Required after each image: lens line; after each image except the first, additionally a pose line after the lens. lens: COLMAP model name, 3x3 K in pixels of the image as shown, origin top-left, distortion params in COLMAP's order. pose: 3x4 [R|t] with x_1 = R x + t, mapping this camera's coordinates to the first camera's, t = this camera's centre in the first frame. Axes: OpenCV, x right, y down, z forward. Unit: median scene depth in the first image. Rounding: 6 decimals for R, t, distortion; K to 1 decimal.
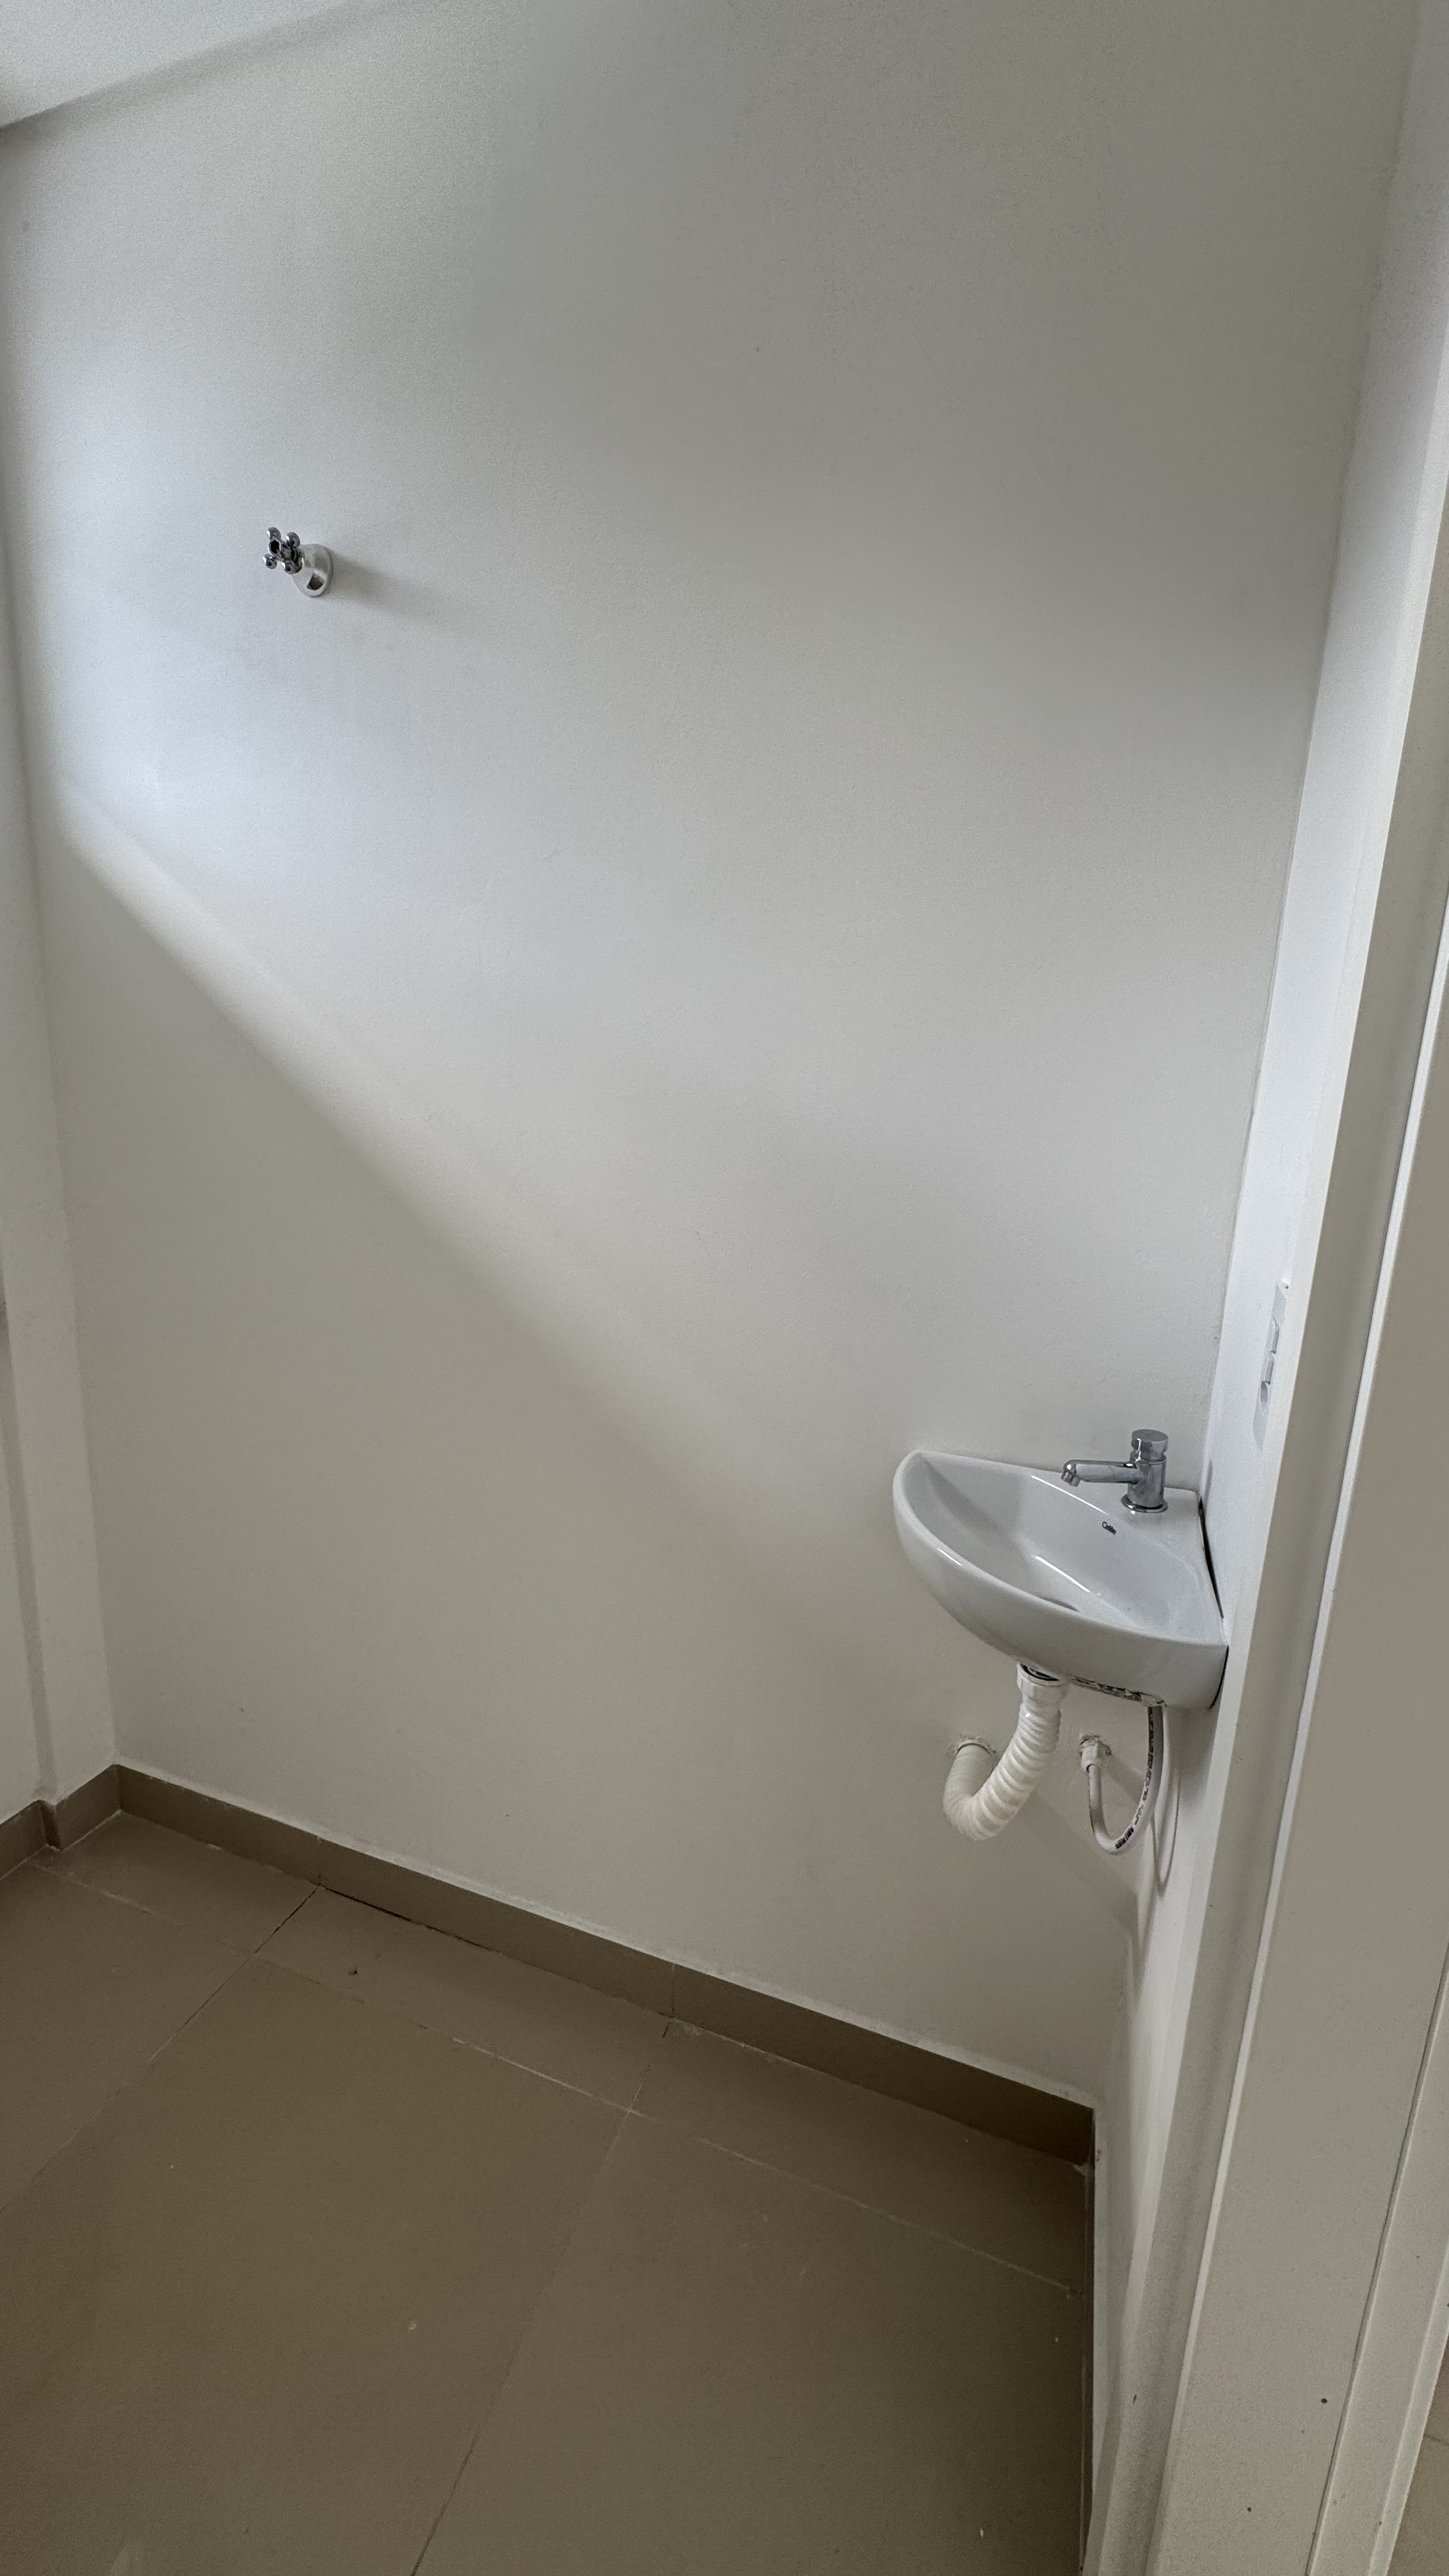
lens RADIAL K [[1032.9, 0, 724.3], [0, 1032.9, 1287.3], [0, 0, 1]] dist [0.000858, 0.000268]
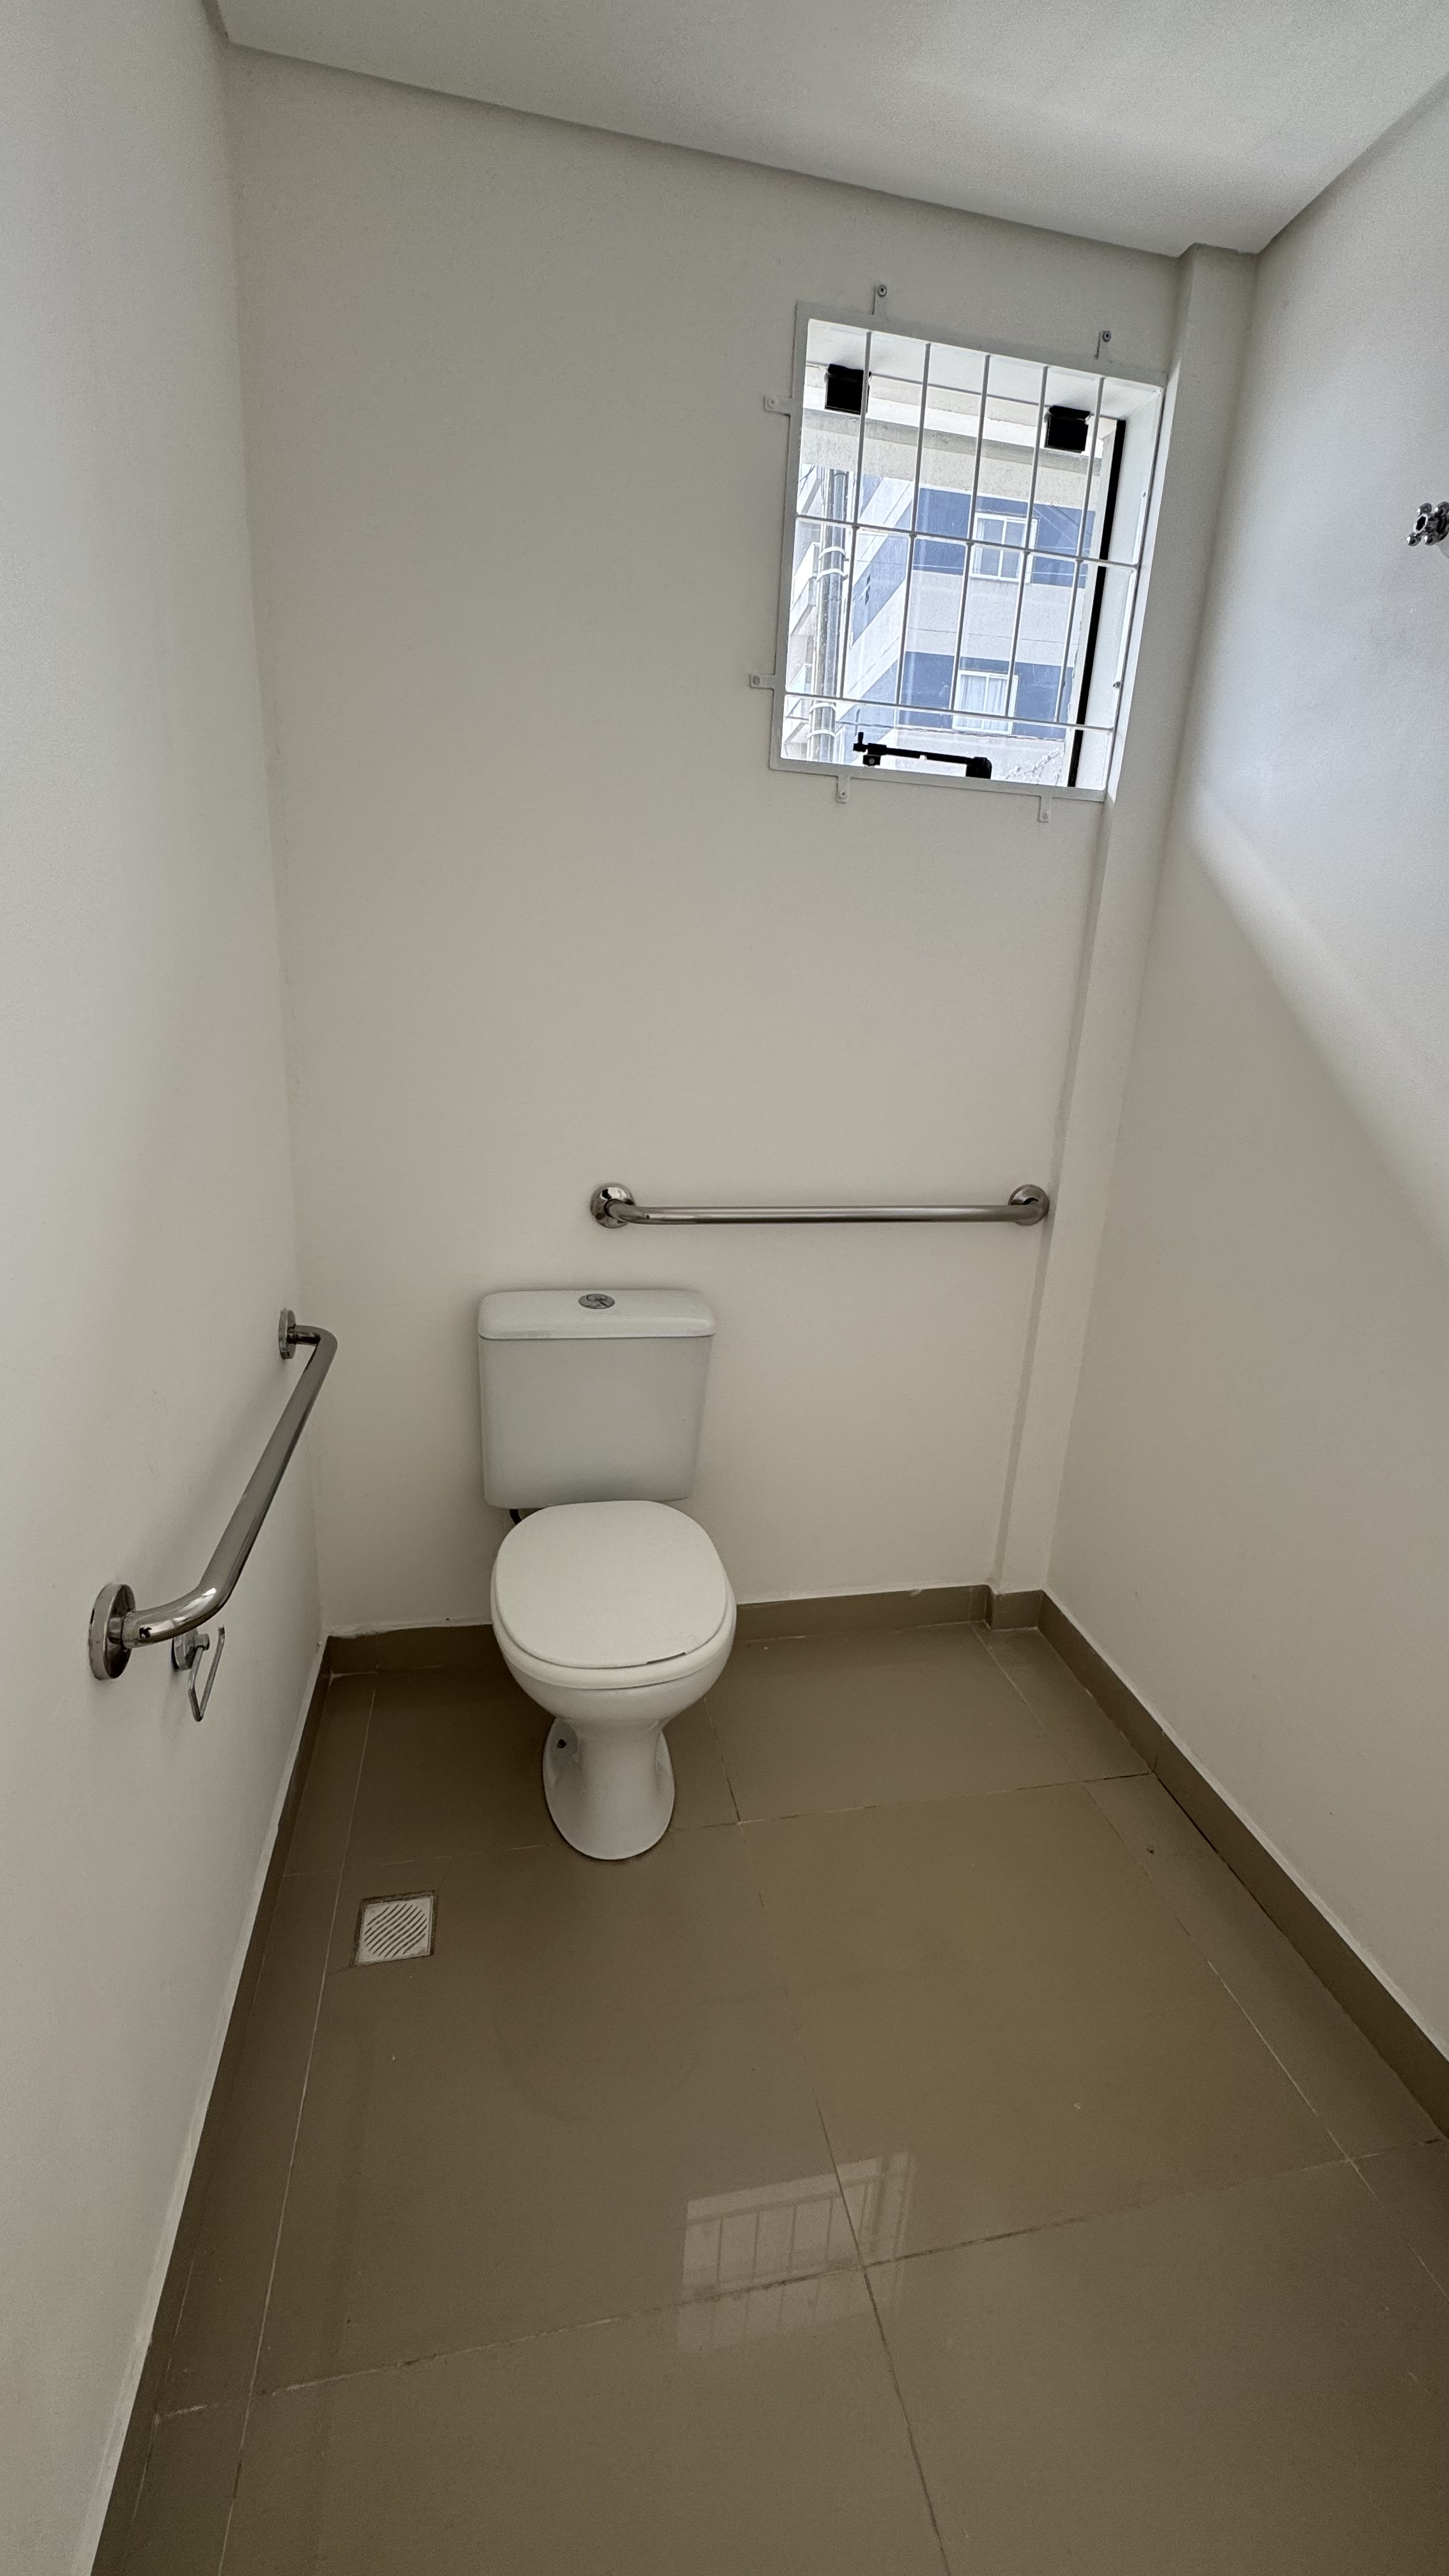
lens RADIAL K [[1032.9, 0, 724.0], [0, 1032.9, 1289.5], [0, 0, 1]] dist [0.000858, 0.000268]
pose [[0.528543, 0.233276, -0.816226, 0.198461], [-0.210427, 0.967497, 0.140248, 0.023736], [0.822413, 0.097629, 0.560452, -0.070336]]
